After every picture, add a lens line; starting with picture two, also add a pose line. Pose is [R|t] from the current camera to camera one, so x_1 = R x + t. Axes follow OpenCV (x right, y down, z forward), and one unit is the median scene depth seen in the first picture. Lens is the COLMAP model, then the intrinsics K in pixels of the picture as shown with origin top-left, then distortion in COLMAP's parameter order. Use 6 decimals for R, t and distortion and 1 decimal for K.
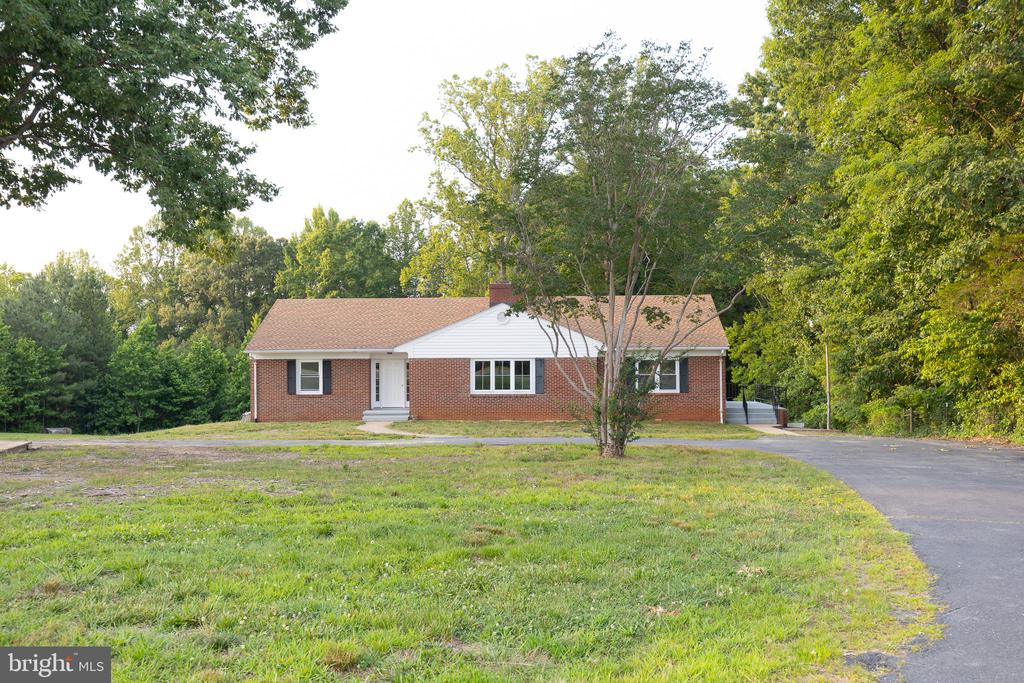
lens RADIAL K [[989.5, 0, 518.4], [0, 989.5, 341.5], [0, 0, 1]] dist [0.001149, 0.000000]
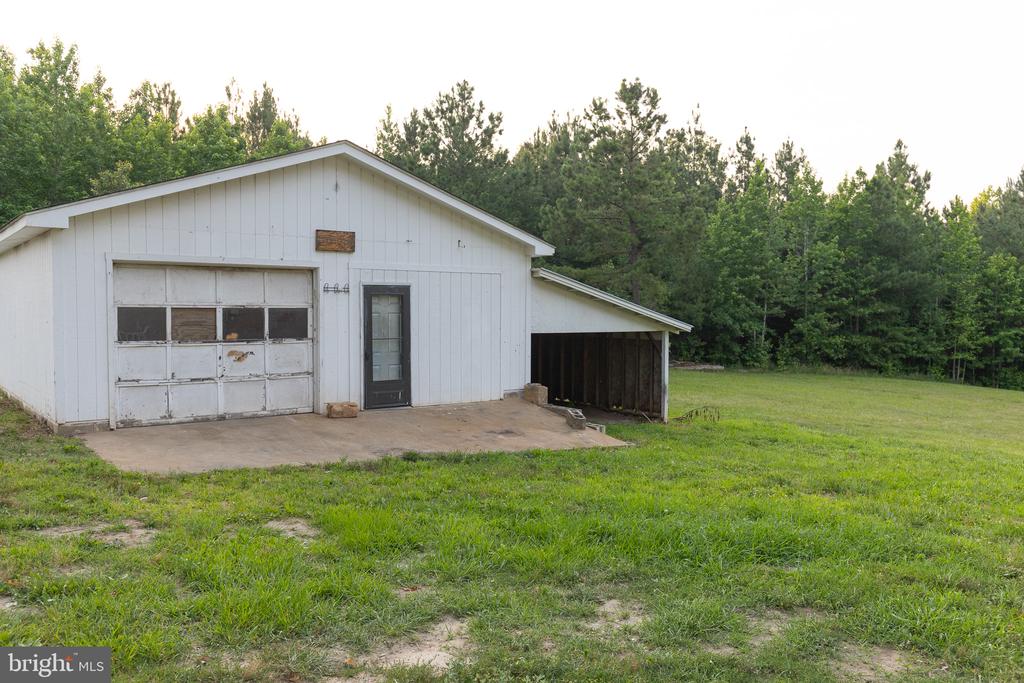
lens RADIAL K [[821.0, 0, 515.9], [0, 821.0, 343.2], [0, 0, 1]] dist [-0.010543, -0.008485]
pose [[0.517722, 0.043502, -0.854442, -0.382324], [0.010927, 0.998289, 0.057446, 0.051643], [0.855479, -0.039078, 0.516361, 0.861179]]
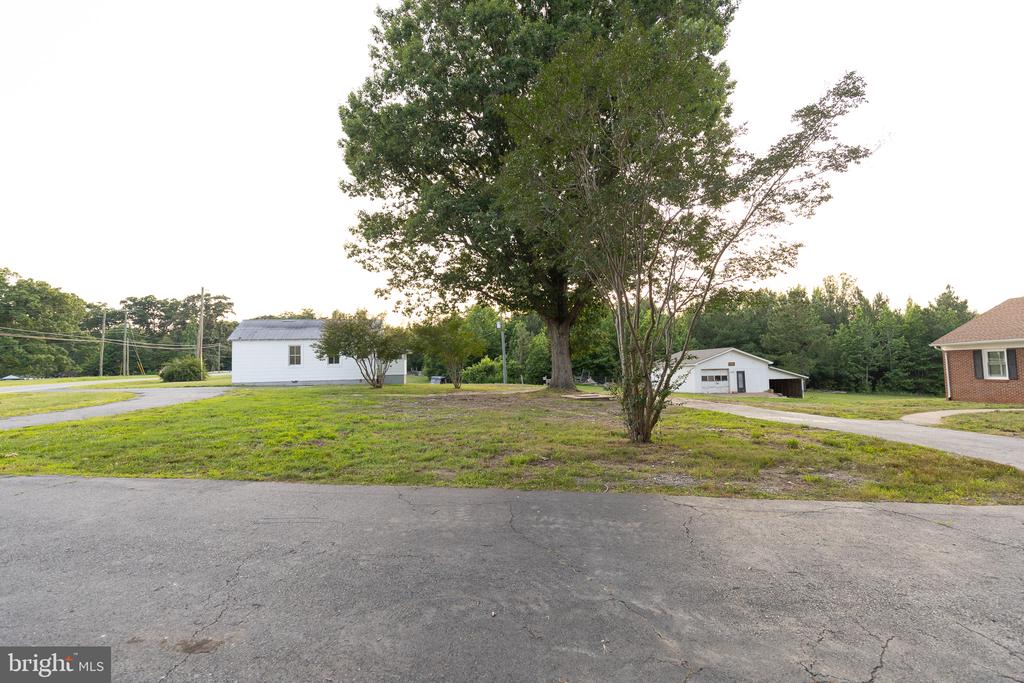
lens RADIAL K [[464.8, 0, 511.5], [0, 464.8, 340.1], [0, 0, 1]] dist [0.012454, -0.003475]
pose [[0.107922, -0.057336, -0.992505, 0.270121], [0.040224, 0.997770, -0.053266, 0.014590], [0.993345, -0.034174, 0.109988, 0.384360]]
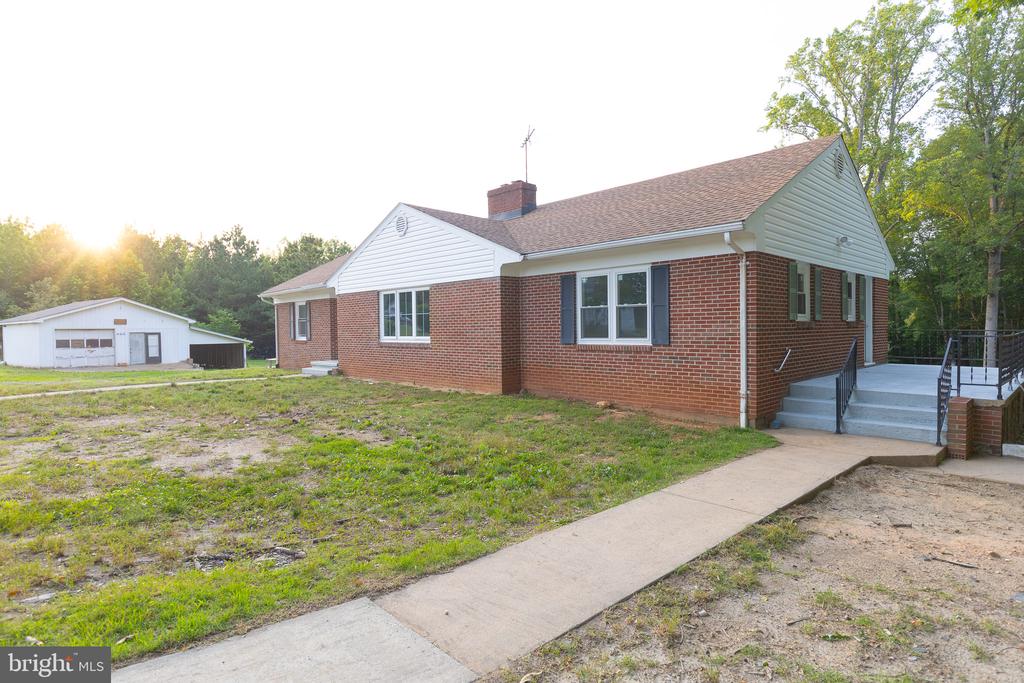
lens RADIAL K [[561.4, 0, 518.5], [0, 561.4, 343.8], [0, 0, 1]] dist [-0.004128, -0.000303]
pose [[0.730513, 0.015967, -0.682712, 0.284620], [0.017229, 0.998977, 0.041800, 0.038785], [0.682681, -0.042298, 0.729491, 0.764573]]
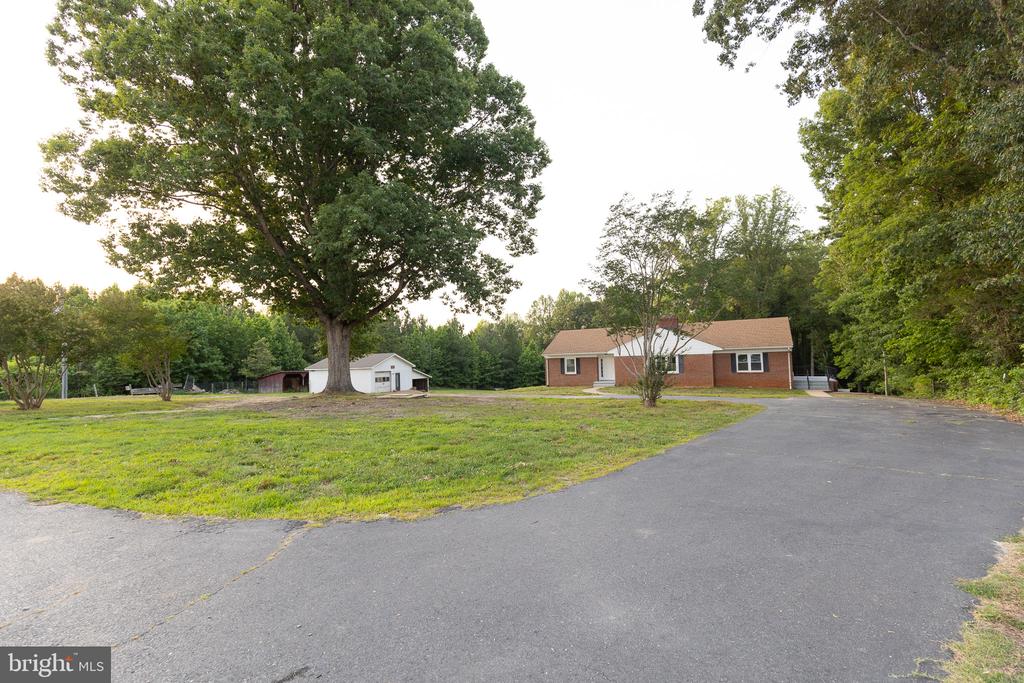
lens RADIAL K [[464.8, 0, 513.4], [0, 464.8, 337.6], [0, 0, 1]] dist [0.012454, -0.003475]
pose [[0.900170, -0.039282, -0.433764, 0.121428], [0.029396, 0.999133, -0.029478, 0.000249], [0.434545, 0.013784, 0.900544, 0.025957]]
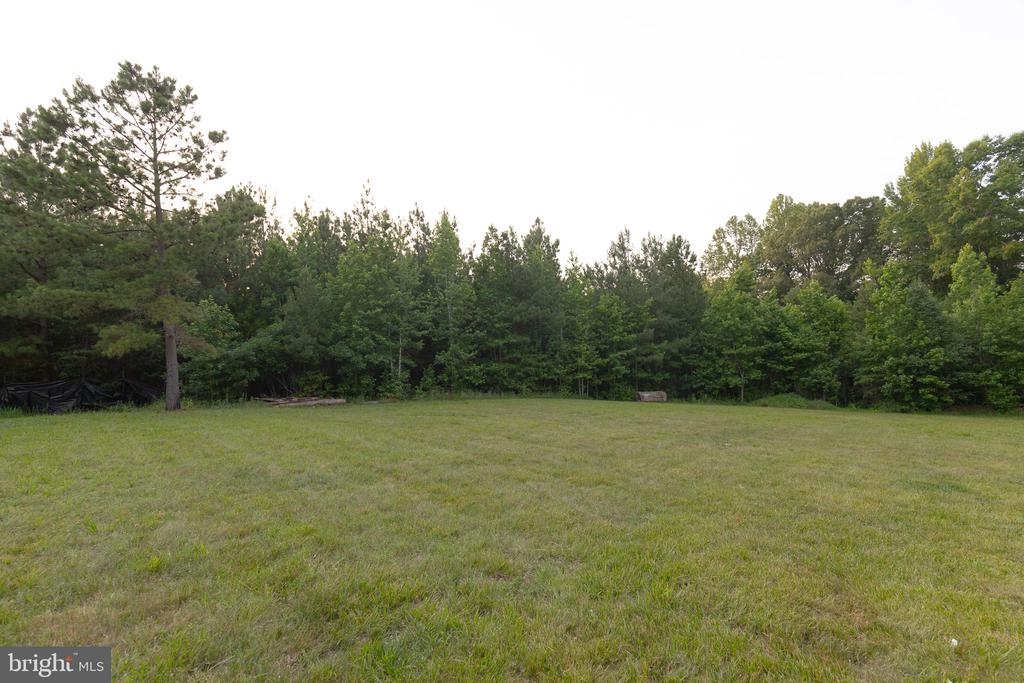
lens RADIAL K [[464.8, 0, 522.3], [0, 464.8, 343.0], [0, 0, 1]] dist [0.012454, -0.003475]
pose [[0.717774, -0.069619, -0.692787, -0.575366], [0.065083, 0.997341, -0.032794, 0.111499], [0.693228, -0.021550, 0.720396, 1.393915]]
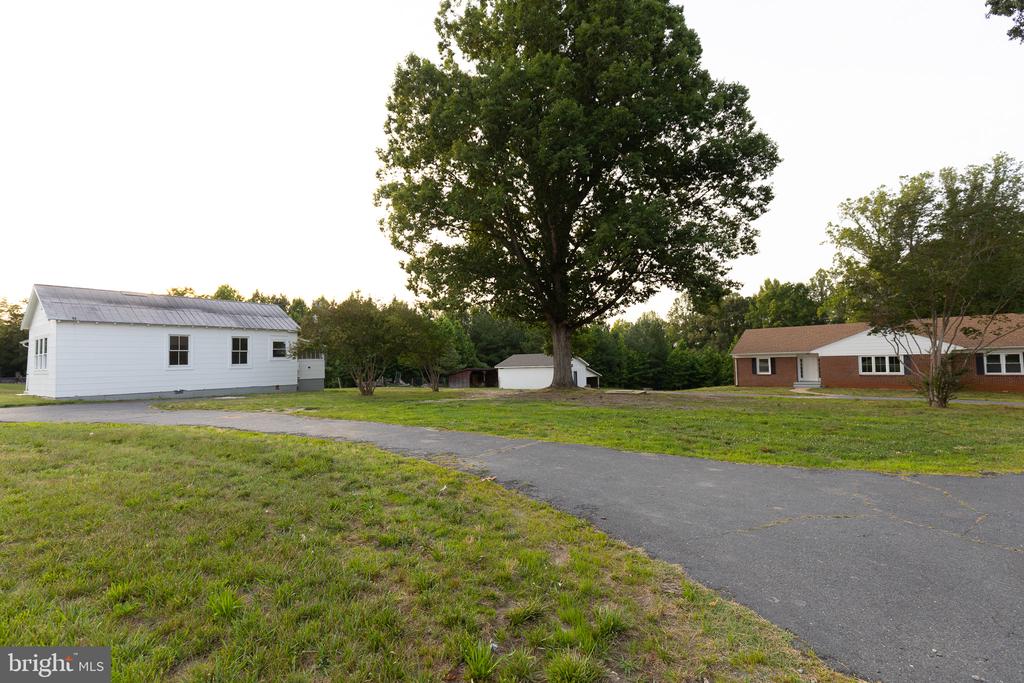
lens RADIAL K [[464.8, 0, 513.9], [0, 464.8, 343.1], [0, 0, 1]] dist [0.012454, -0.003475]
pose [[0.761901, -0.037454, -0.646609, 0.028127], [0.029072, 0.999298, -0.023627, -0.004604], [0.647040, -0.000797, 0.762455, -0.103297]]
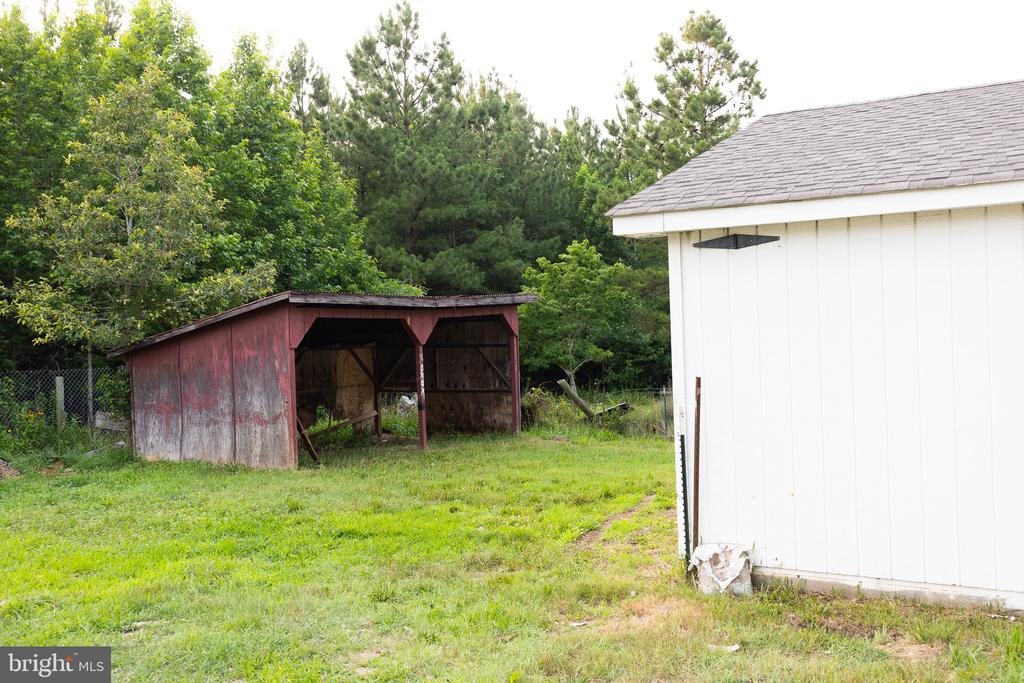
lens RADIAL K [[989.5, 0, 512.3], [0, 989.5, 341.4], [0, 0, 1]] dist [0.001149, 0.000000]
pose [[0.790180, -0.009109, -0.612807, -0.742575], [0.042624, 0.998285, 0.040121, 0.042667], [0.611391, -0.057823, 0.789213, 0.685355]]
